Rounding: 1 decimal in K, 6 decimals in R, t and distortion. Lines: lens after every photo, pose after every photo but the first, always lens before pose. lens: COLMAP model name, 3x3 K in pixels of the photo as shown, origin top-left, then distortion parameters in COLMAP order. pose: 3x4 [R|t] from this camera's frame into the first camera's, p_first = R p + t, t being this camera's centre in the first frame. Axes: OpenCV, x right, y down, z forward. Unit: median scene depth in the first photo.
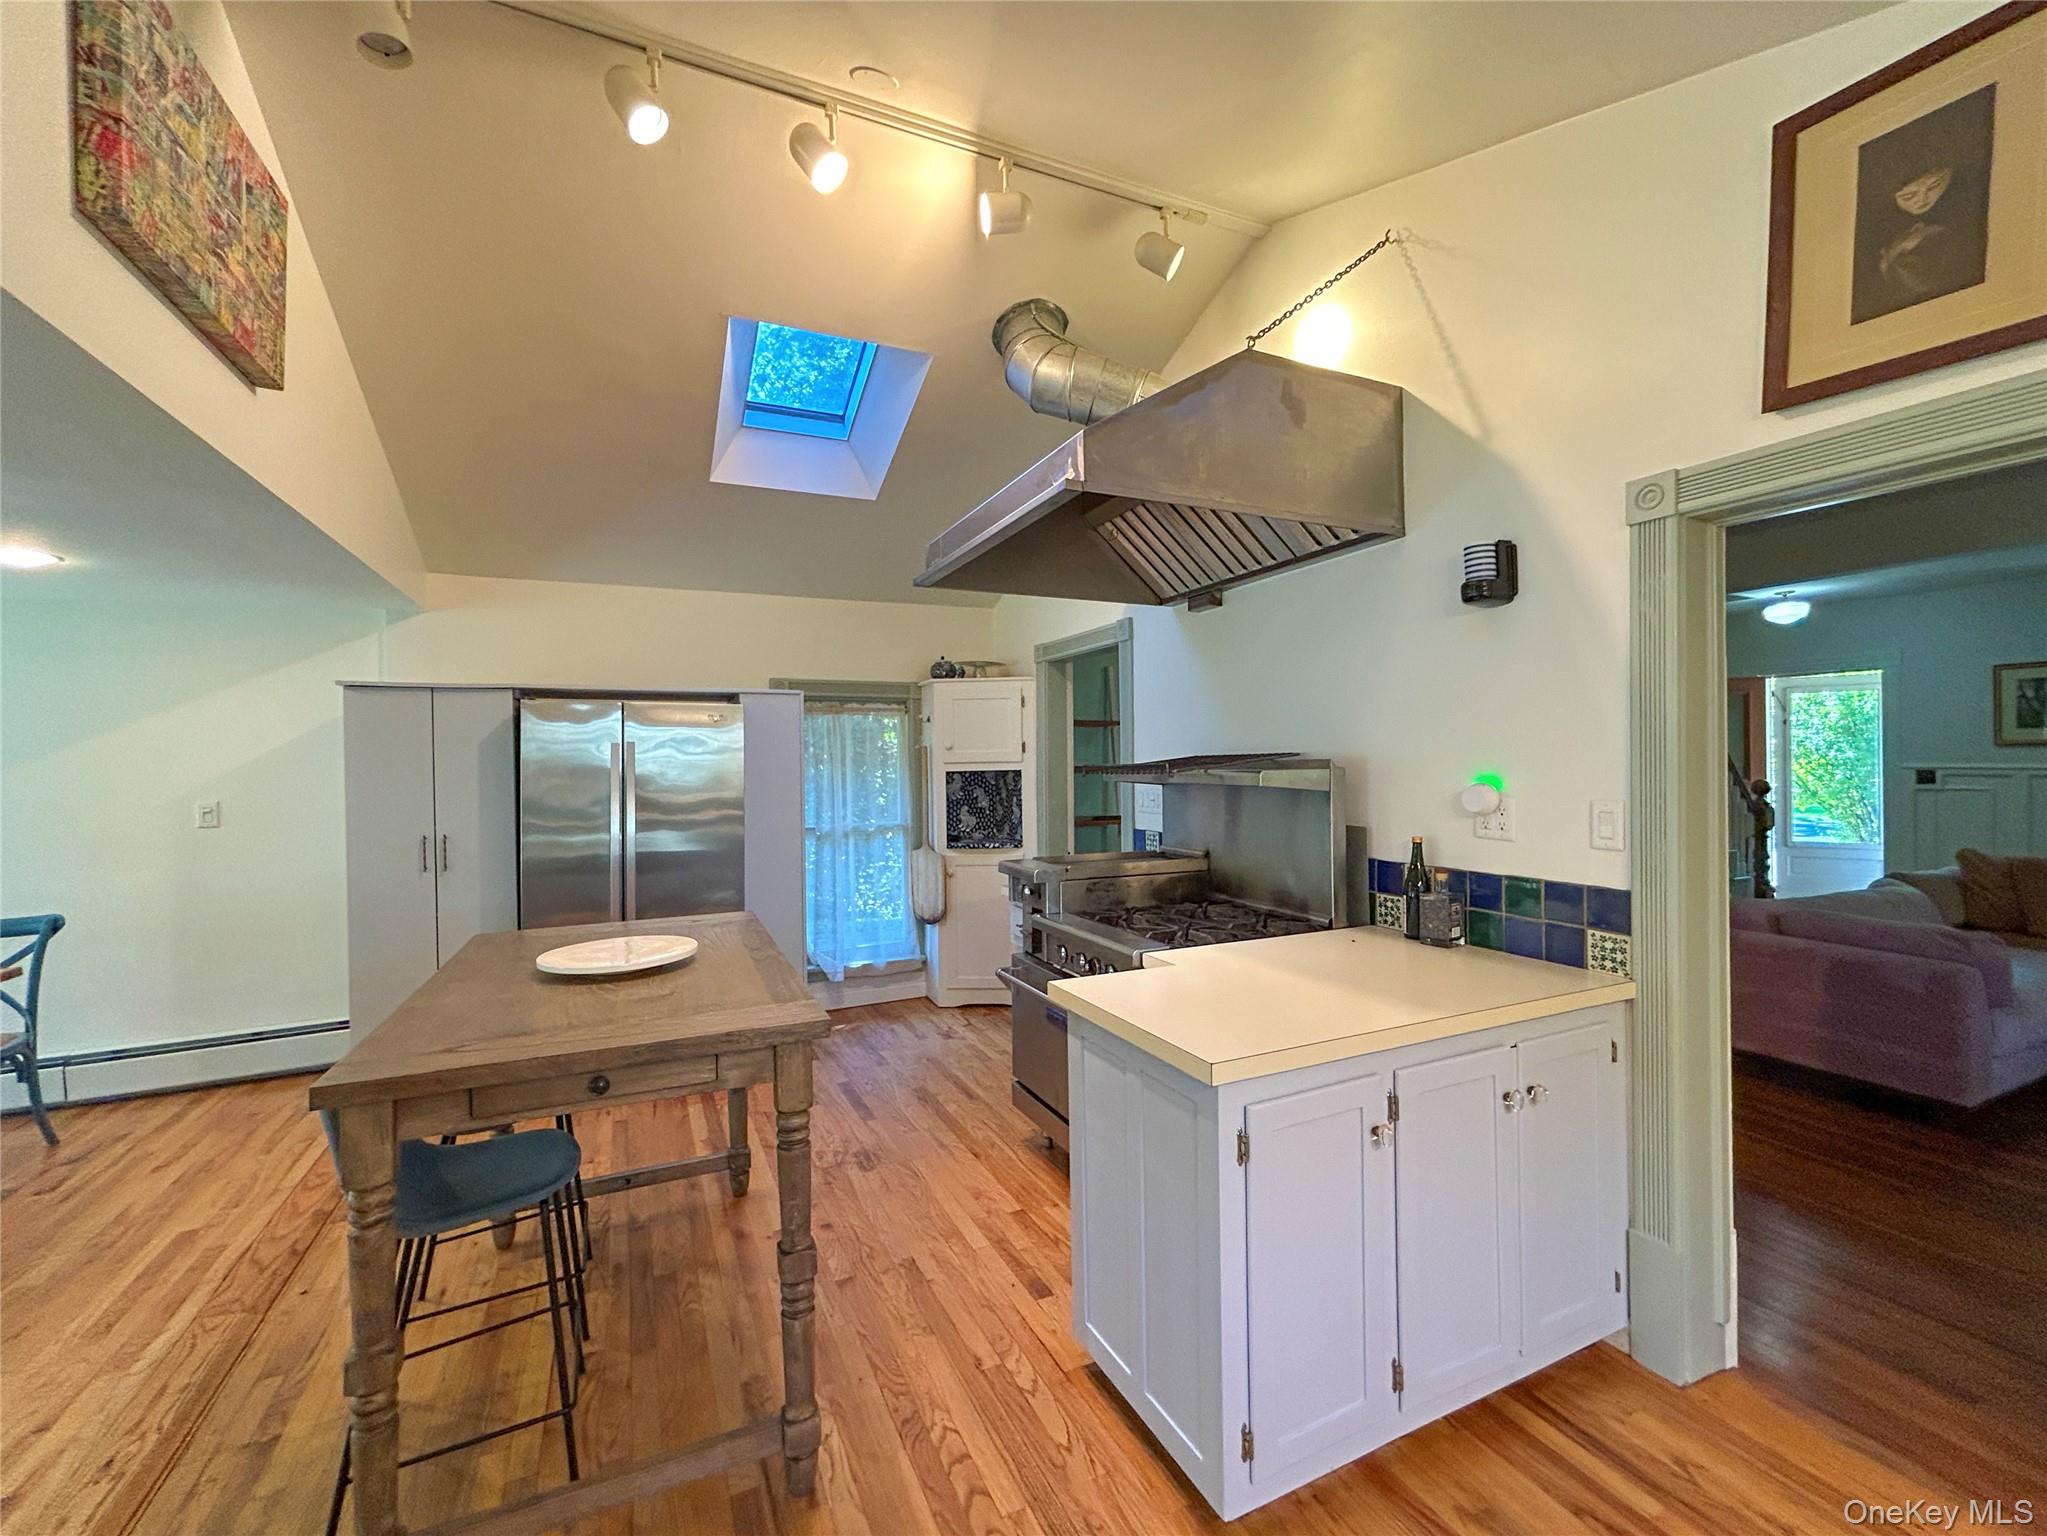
lens RADIAL K [[844.8, 0, 1023.5], [0, 844.8, 768.0], [0, 0, 1]] dist [0.009577, -0.005016]
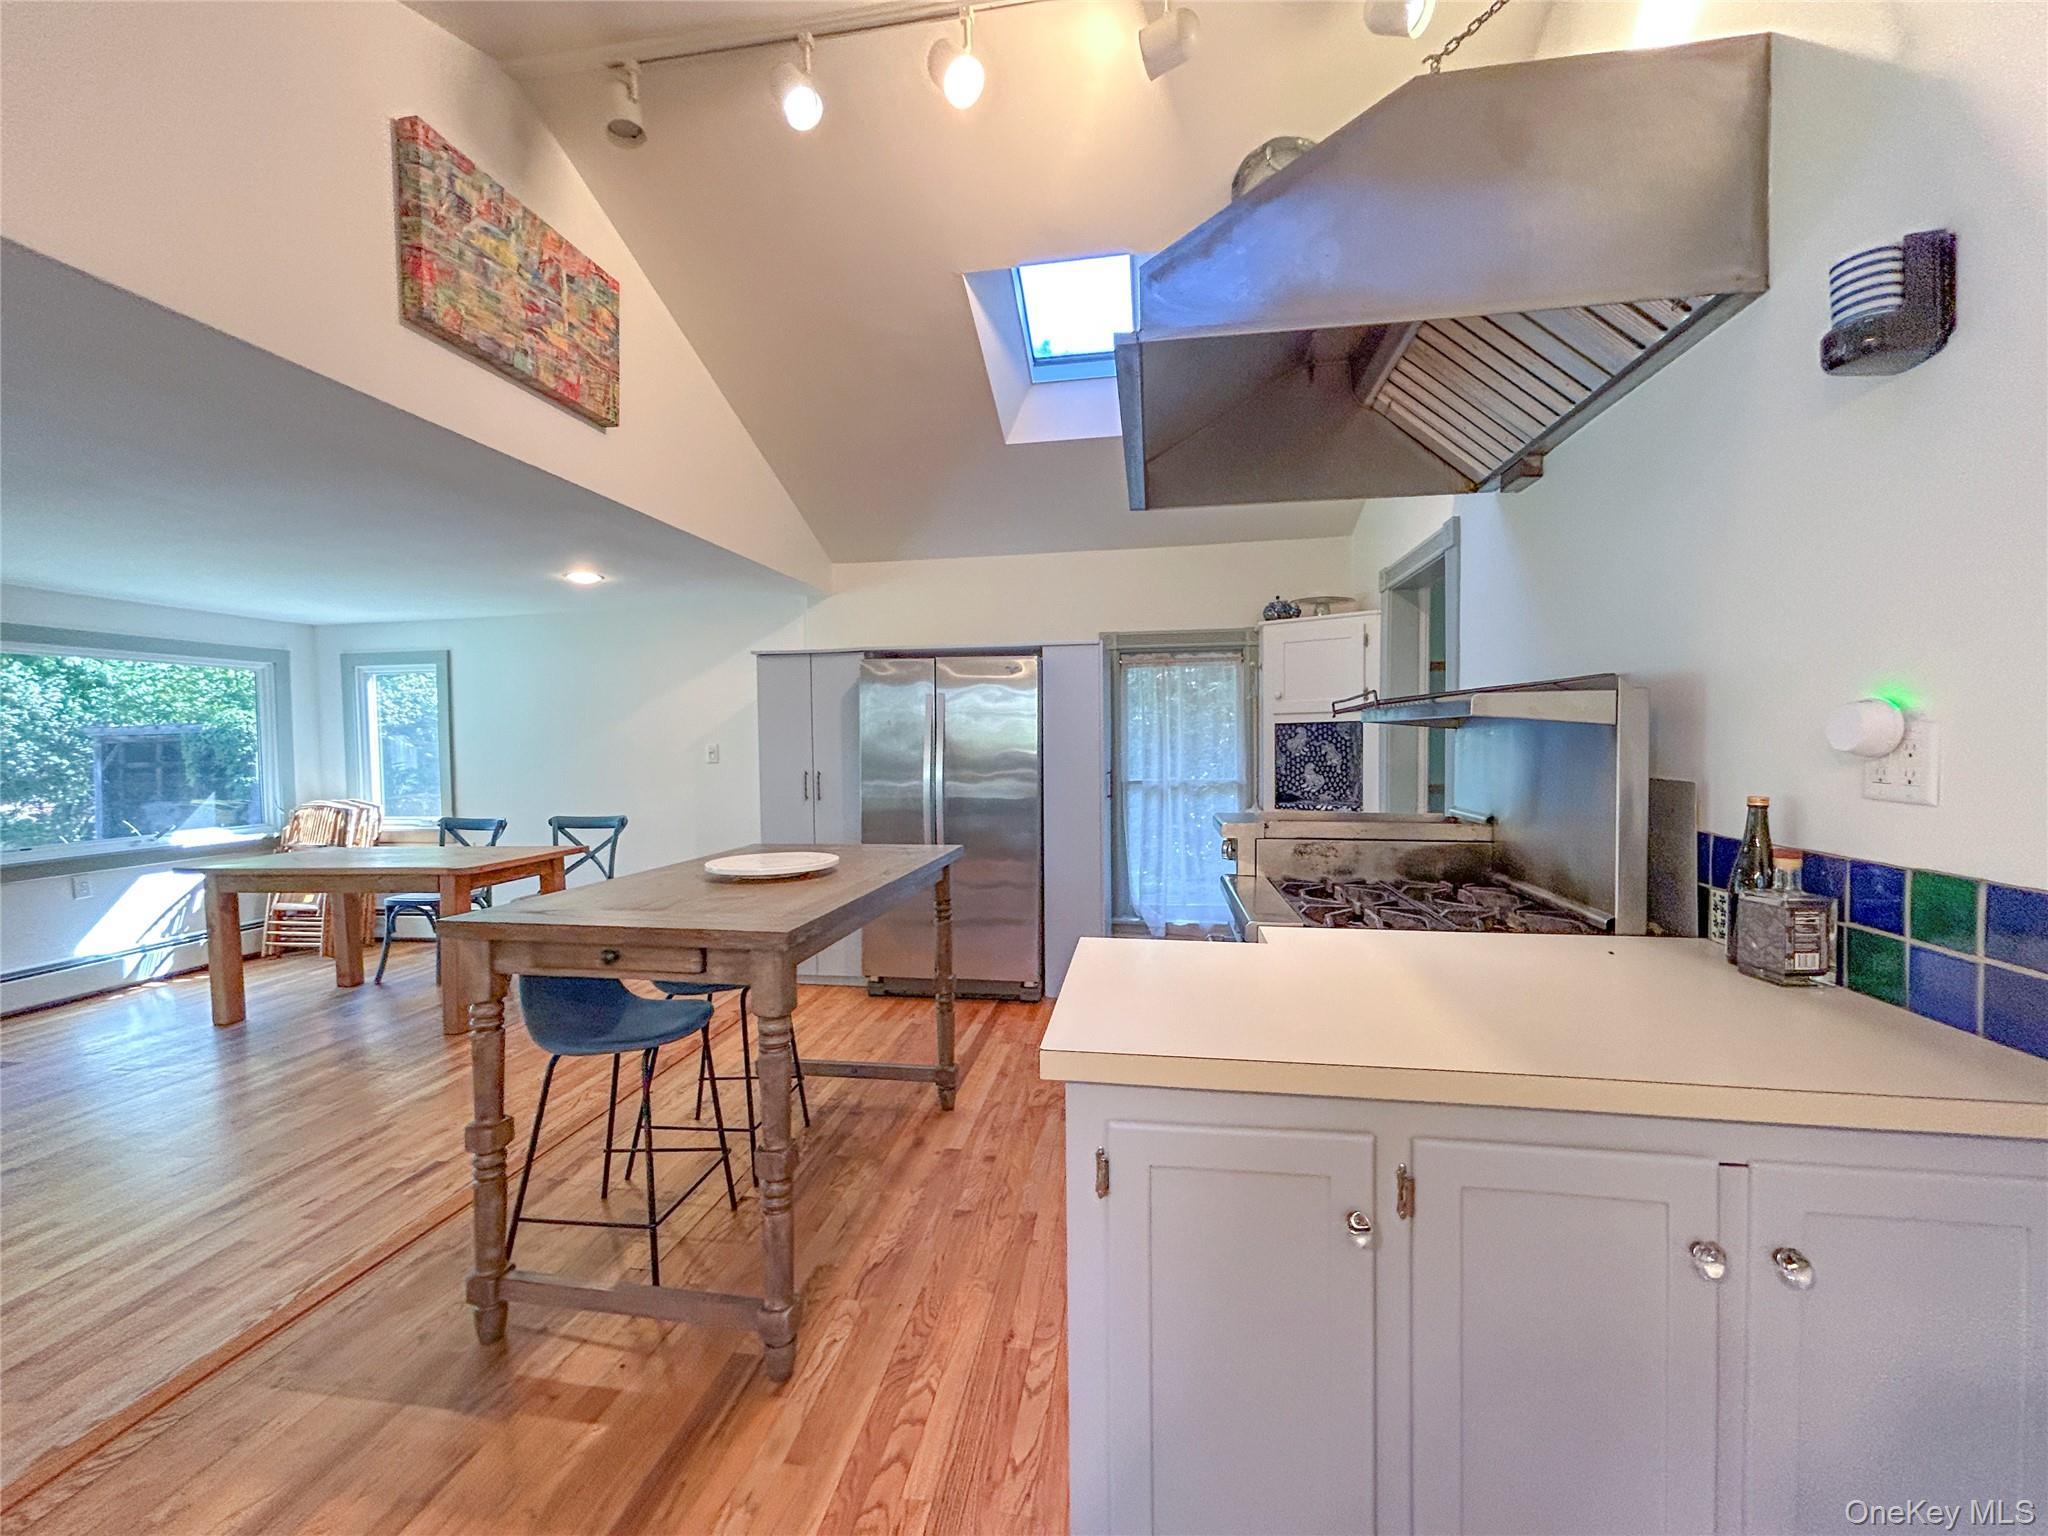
lens RADIAL K [[828.9, 0, 1020.9], [0, 828.9, 766.6], [0, 0, 1]] dist [0.000537, 0.000492]
pose [[0.827574, 0.021922, -0.560929, 0.379131], [-0.003550, 0.999422, 0.033822, 0.044588], [0.561346, -0.025998, 0.827173, 0.238295]]
